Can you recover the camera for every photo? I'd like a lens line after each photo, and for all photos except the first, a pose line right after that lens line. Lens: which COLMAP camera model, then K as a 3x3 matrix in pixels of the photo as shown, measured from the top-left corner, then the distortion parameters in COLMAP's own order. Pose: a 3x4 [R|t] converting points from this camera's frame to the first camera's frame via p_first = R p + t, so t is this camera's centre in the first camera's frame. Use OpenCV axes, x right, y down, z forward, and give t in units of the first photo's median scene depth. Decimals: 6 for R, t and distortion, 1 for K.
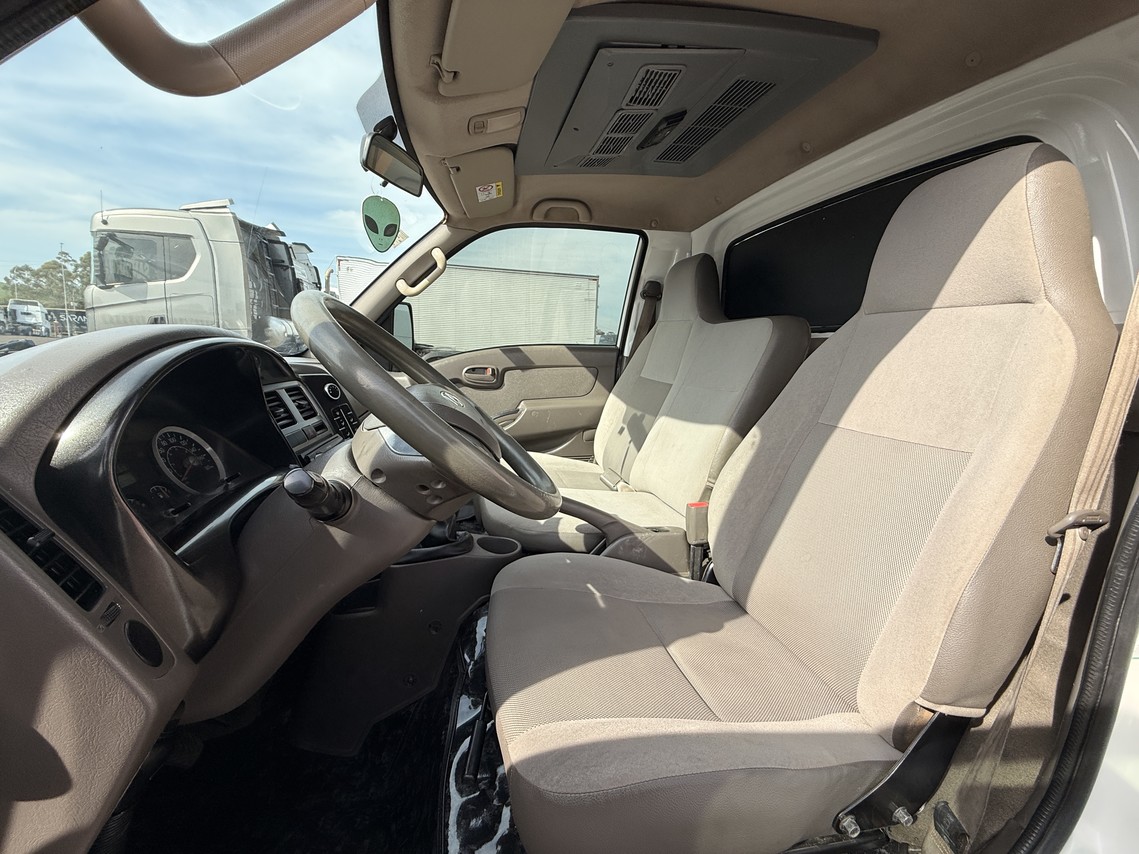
lens RADIAL K [[457.5, 0, 569.5], [0, 457.5, 427.0], [0, 0, 1]] dist [-0.000122, -0.000093]
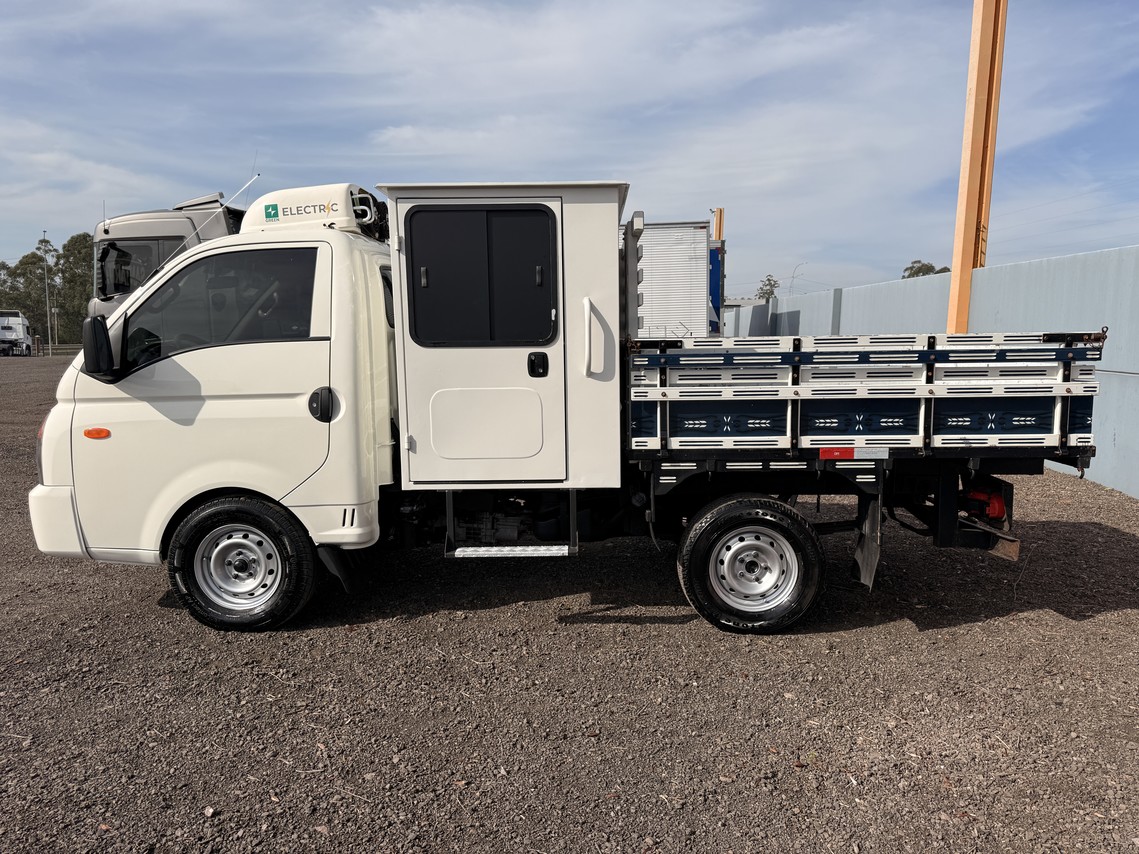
lens RADIAL K [[819.3, 0, 573.9], [0, 819.3, 422.6], [0, 0, 1]] dist [0.057051, -0.079843]
pose [[0.966274, -0.034951, -0.255132, 0.358628], [0.019179, 0.997763, -0.064047, 0.080379], [0.256800, 0.056993, 0.964783, -0.399545]]
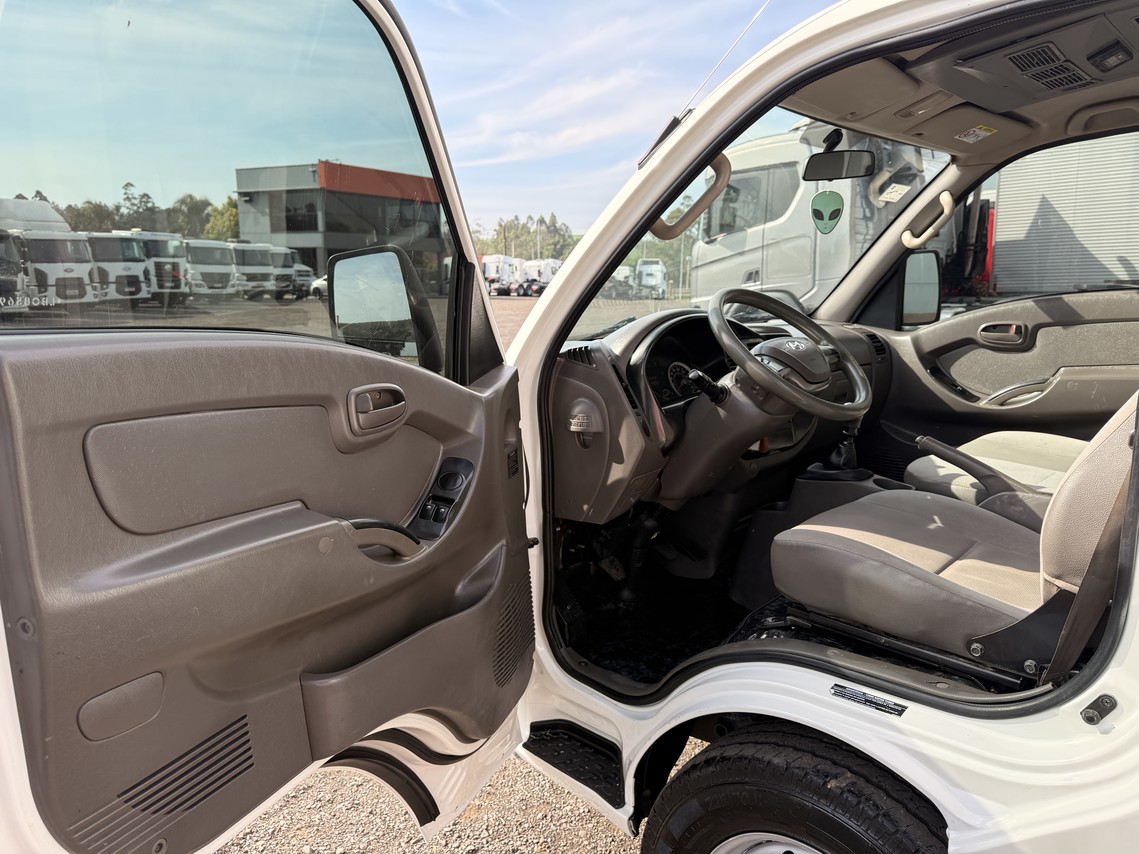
lens RADIAL K [[819.3, 0, 573.9], [0, 819.3, 422.6], [0, 0, 1]] dist [0.057051, -0.079843]
pose [[0.579662, 0.073129, -0.811569, 0.123377], [-0.086598, 0.995853, 0.027882, 0.014442], [0.810243, 0.054118, 0.583591, -0.097732]]
